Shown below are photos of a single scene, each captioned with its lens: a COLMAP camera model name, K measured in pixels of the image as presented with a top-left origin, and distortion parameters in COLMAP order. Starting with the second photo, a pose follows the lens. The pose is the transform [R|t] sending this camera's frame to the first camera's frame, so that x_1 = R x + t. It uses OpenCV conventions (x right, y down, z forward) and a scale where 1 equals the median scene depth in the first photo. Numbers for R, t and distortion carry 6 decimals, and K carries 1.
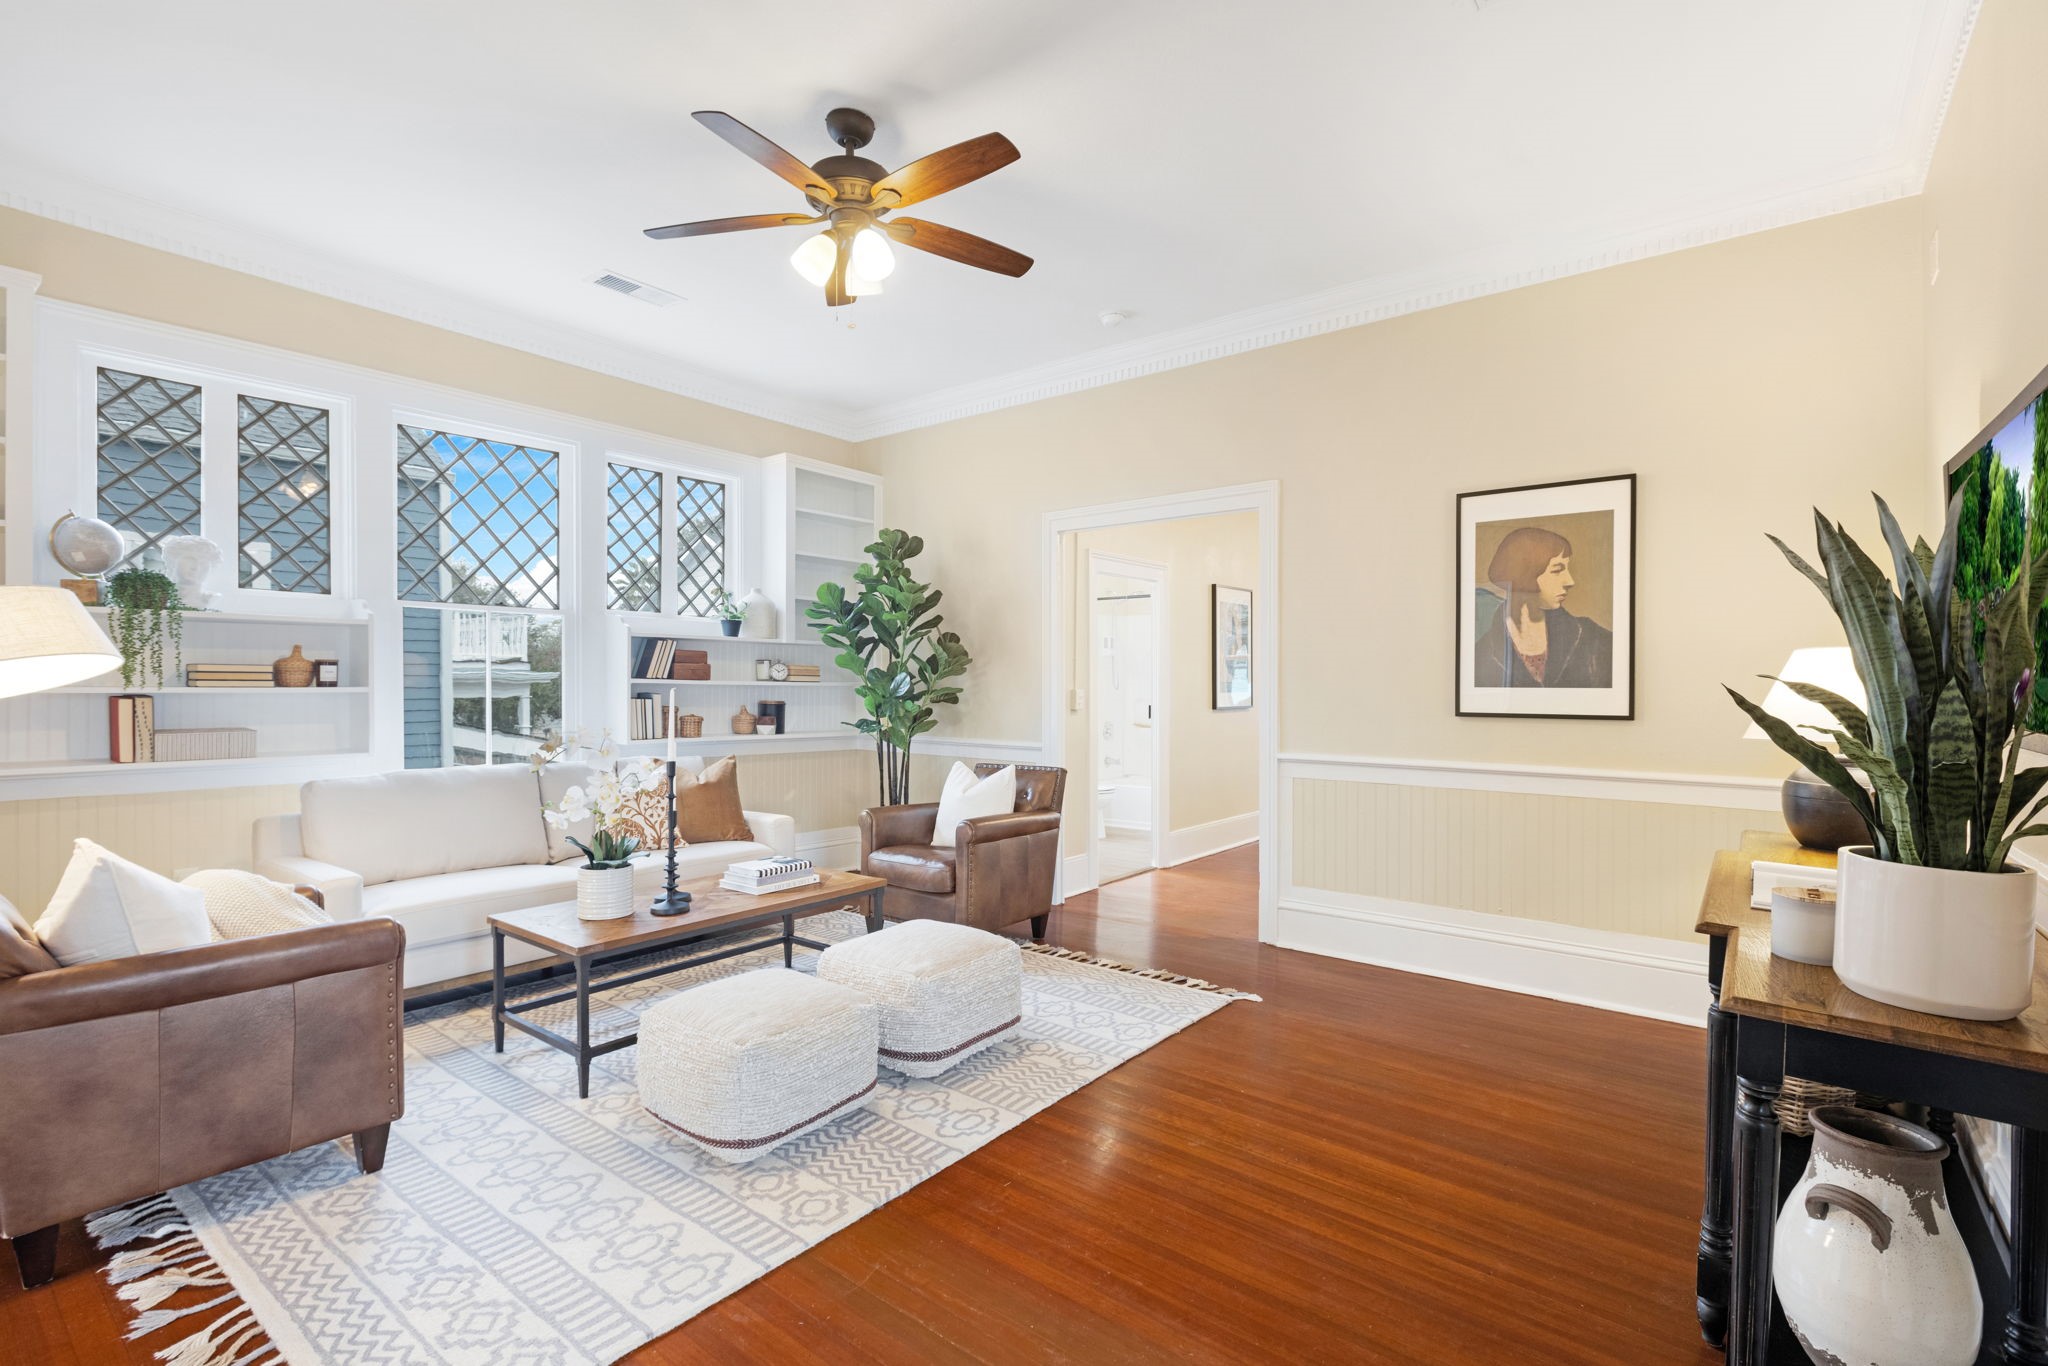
lens RADIAL K [[922.3, 0, 1024.0], [0, 922.3, 673.2], [0, 0, 1]] dist [0.000774, -0.000115]
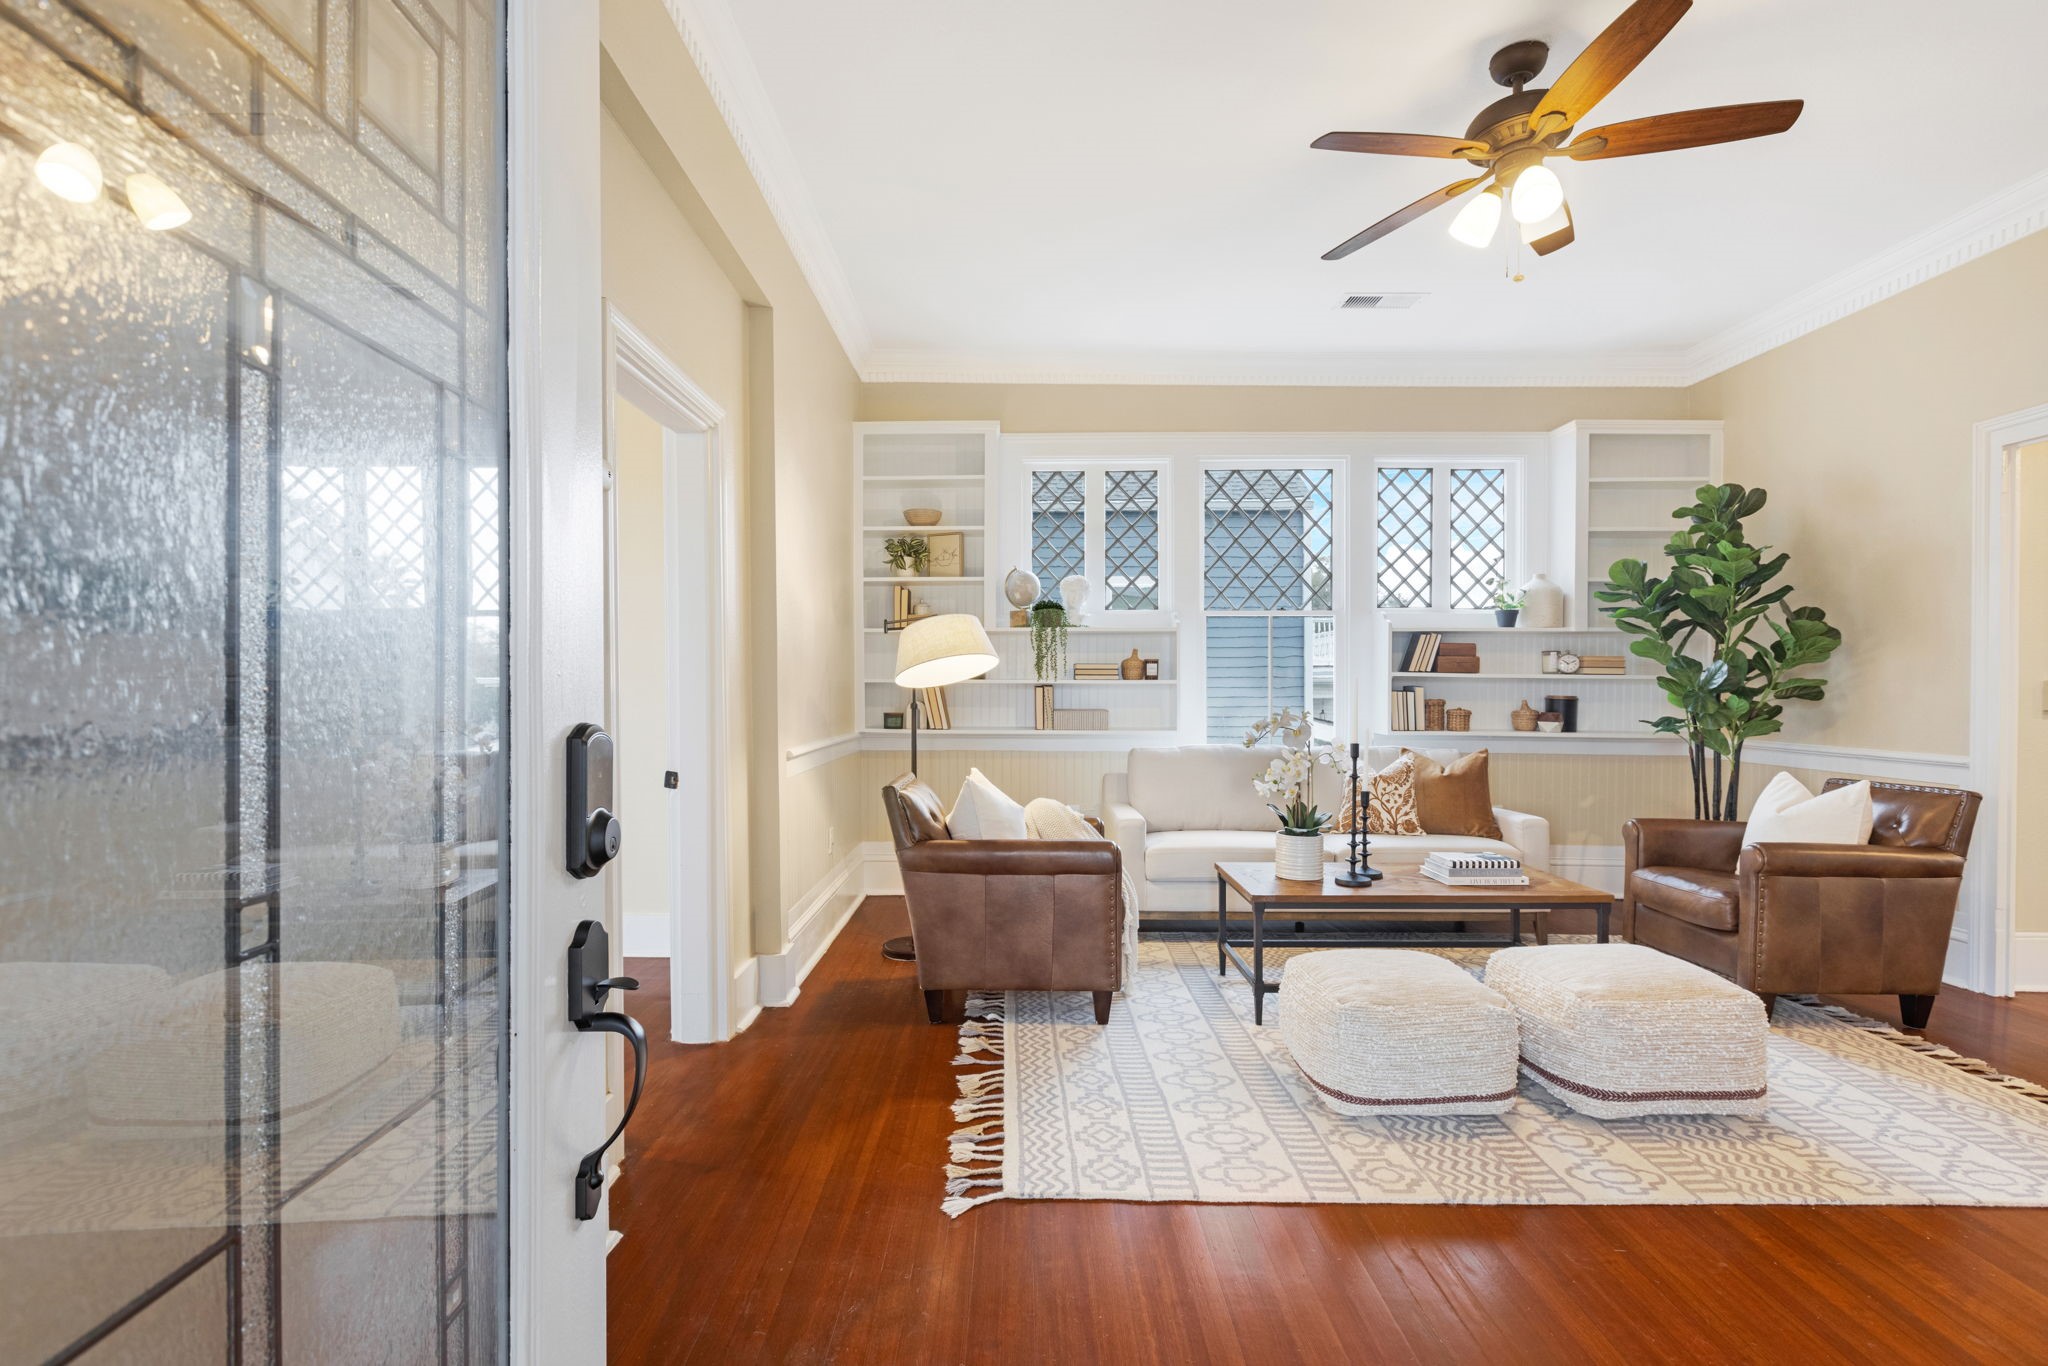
lens RADIAL K [[922.3, 0, 1024.0], [0, 922.3, 673.2], [0, 0, 1]] dist [0.000774, -0.000115]
pose [[0.627466, -0.014289, -0.778513, 0.183758], [0.011664, 0.999892, -0.008952, 0.017460], [0.778557, -0.003464, 0.627564, 0.030491]]
